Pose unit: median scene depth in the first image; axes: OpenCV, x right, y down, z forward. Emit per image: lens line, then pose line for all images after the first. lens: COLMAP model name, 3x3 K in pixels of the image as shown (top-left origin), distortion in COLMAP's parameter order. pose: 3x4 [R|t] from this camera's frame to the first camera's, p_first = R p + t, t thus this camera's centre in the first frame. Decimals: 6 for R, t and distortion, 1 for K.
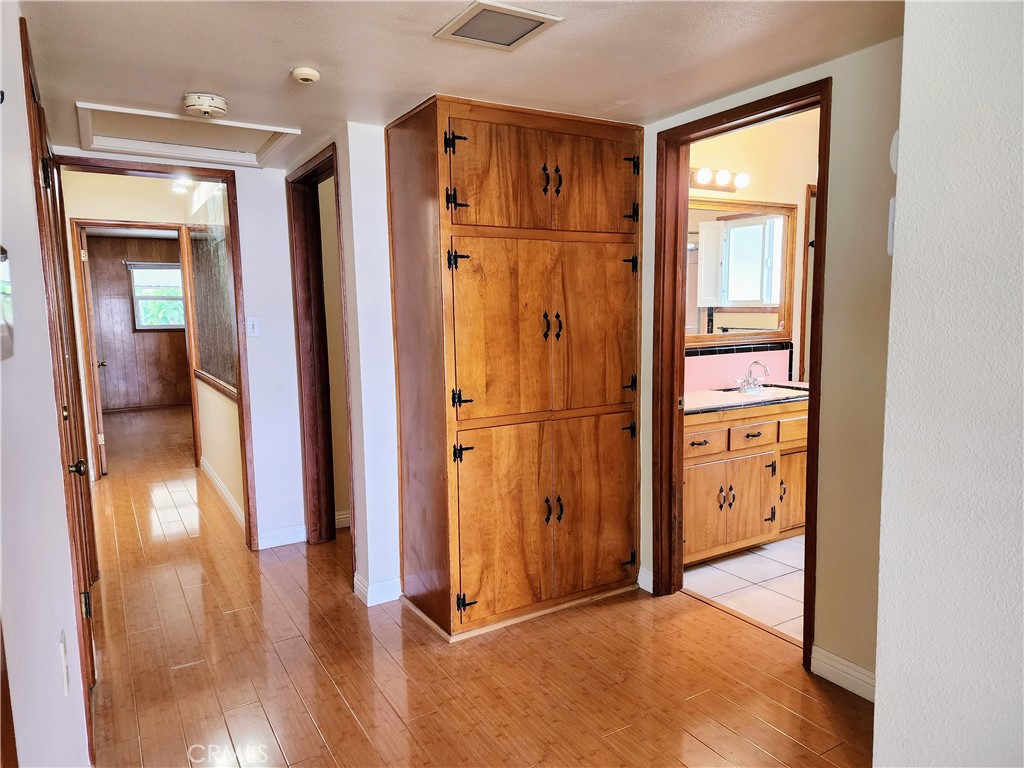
lens RADIAL K [[689.0, 0, 505.6], [0, 689.0, 392.6], [0, 0, 1]] dist [0.080915, -0.080659]
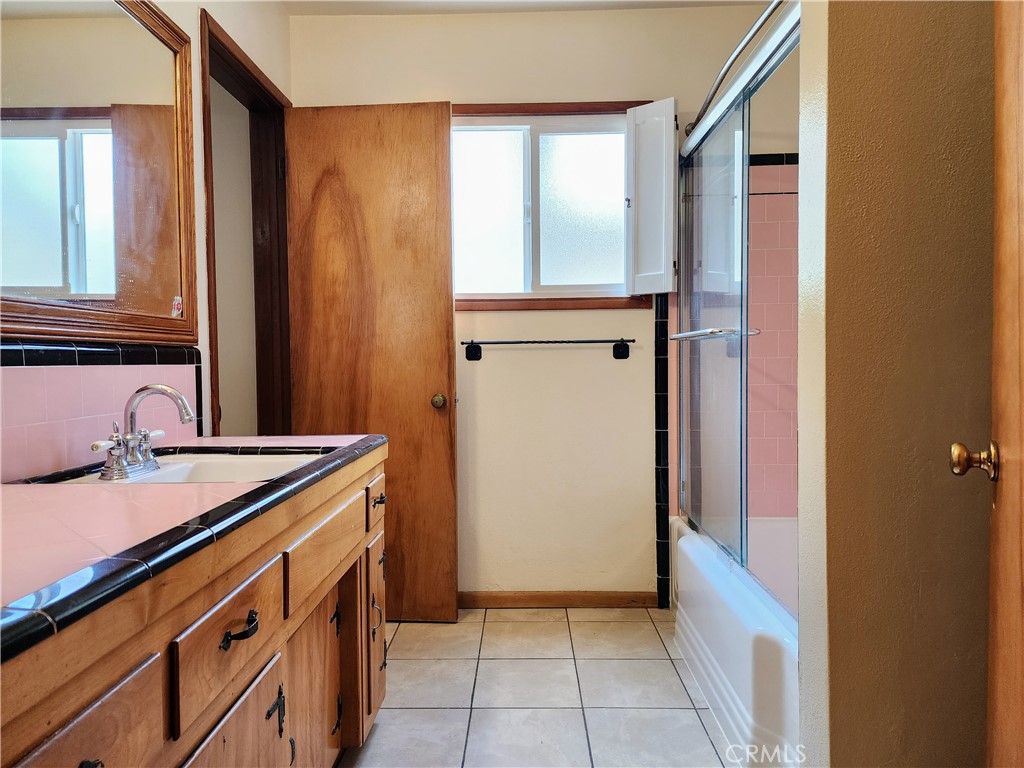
lens RADIAL K [[685.0, 0, 508.7], [0, 685.0, 390.4], [0, 0, 1]] dist [0.082045, -0.083749]
pose [[0.540793, -0.016130, 0.841001, 0.150984], [0.090980, 0.995072, -0.039418, -0.011005], [-0.836221, 0.097831, 0.539596, 0.617733]]
